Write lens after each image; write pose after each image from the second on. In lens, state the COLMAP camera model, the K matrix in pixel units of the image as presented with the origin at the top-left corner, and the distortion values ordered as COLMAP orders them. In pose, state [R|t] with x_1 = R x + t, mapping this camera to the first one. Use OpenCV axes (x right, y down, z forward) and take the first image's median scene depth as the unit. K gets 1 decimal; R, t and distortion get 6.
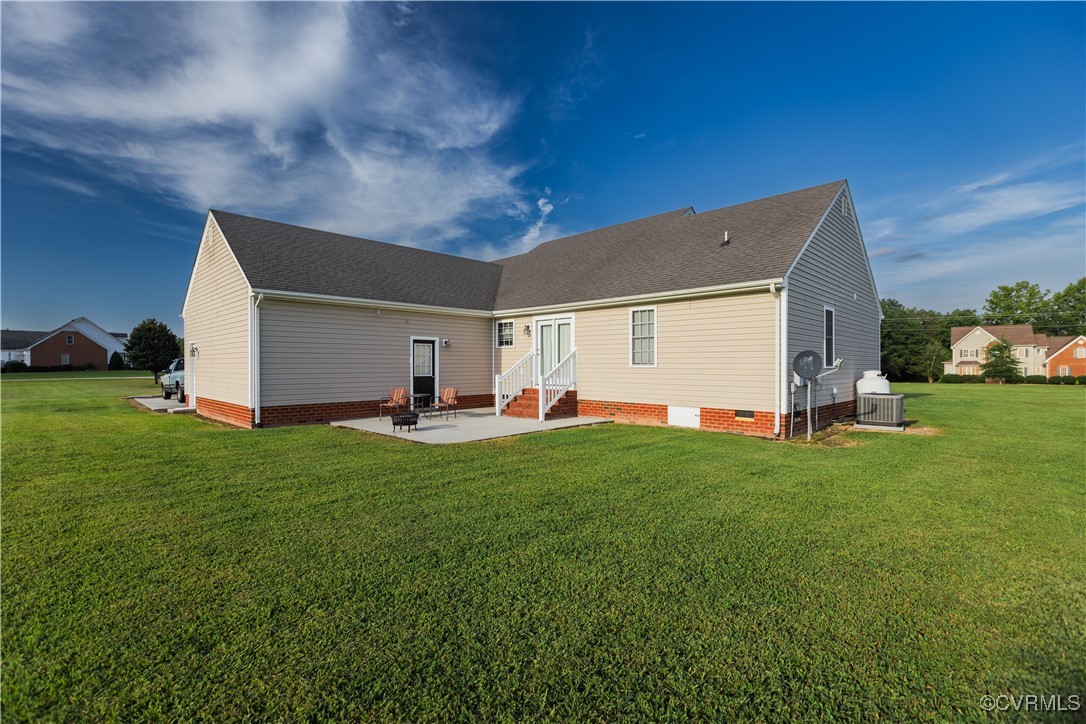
lens RADIAL K [[491.8, 0, 541.1], [0, 491.8, 364.4], [0, 0, 1]] dist [0.000434, 0.000274]
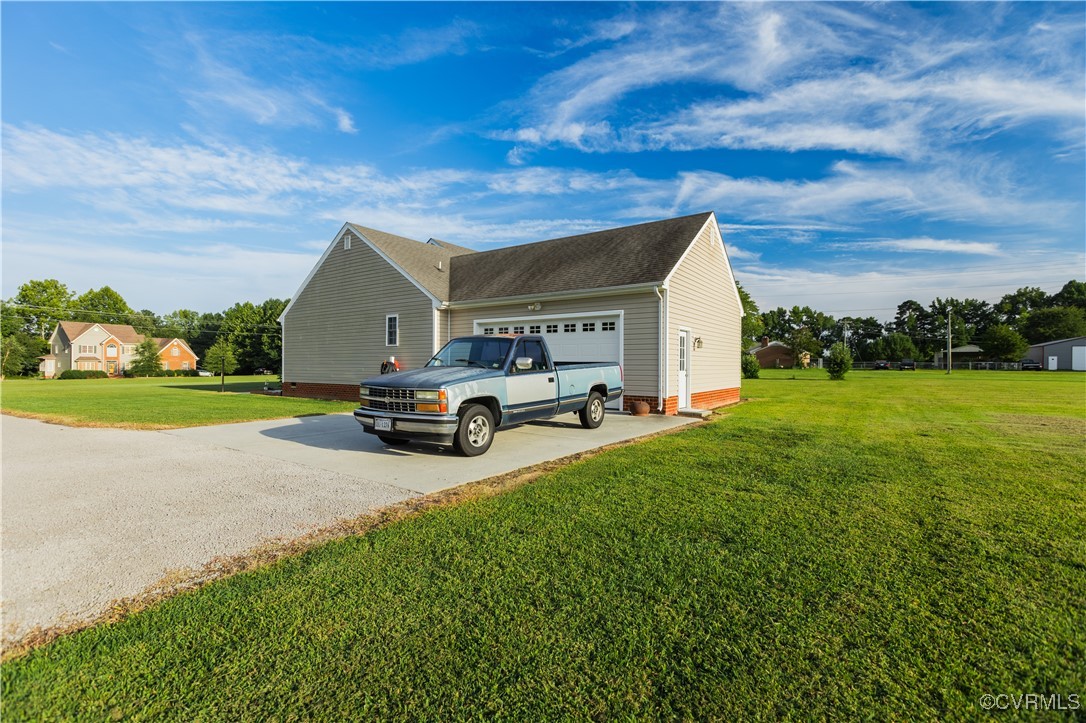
lens RADIAL K [[491.8, 0, 539.5], [0, 491.8, 366.0], [0, 0, 1]] dist [0.000434, 0.000274]
pose [[-0.158002, -0.004740, 0.987427, -0.284495], [-0.001095, 0.999989, 0.004625, 0.006471], [-0.987438, -0.000350, -0.158005, 0.236474]]
